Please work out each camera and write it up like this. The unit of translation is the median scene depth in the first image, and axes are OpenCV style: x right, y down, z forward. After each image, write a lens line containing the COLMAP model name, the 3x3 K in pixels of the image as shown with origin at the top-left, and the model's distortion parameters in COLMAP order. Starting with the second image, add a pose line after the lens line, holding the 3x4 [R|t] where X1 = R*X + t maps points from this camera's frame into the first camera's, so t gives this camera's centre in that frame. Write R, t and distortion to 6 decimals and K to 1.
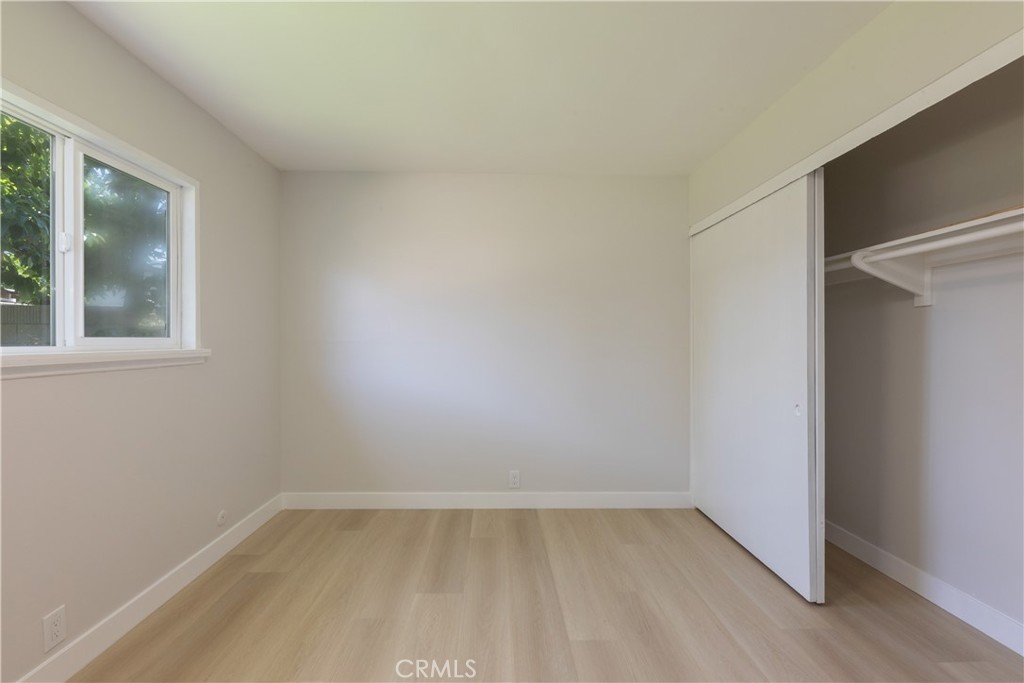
lens RADIAL K [[448.3, 0, 509.7], [0, 448.3, 345.8], [0, 0, 1]] dist [-0.002147, -0.000585]
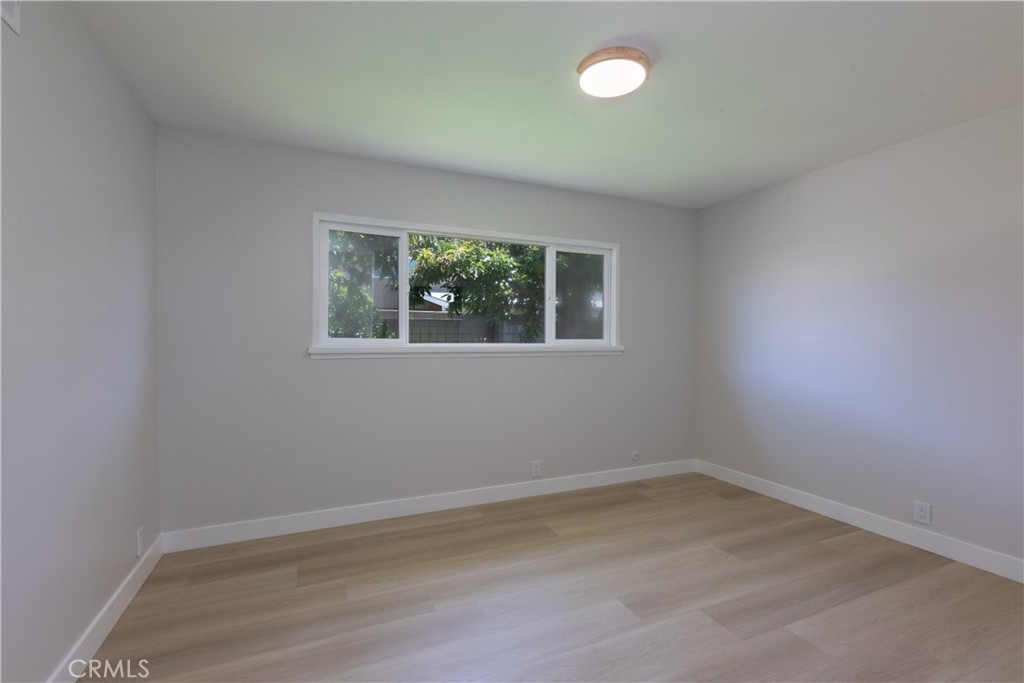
lens RADIAL K [[448.3, 0, 509.7], [0, 448.3, 345.8], [0, 0, 1]] dist [-0.002147, -0.000585]
pose [[0.385633, 0.007336, -0.922623, 0.665647], [-0.011307, 0.999931, 0.003225, 0.005433], [0.922583, 0.009188, 0.385689, 0.002451]]
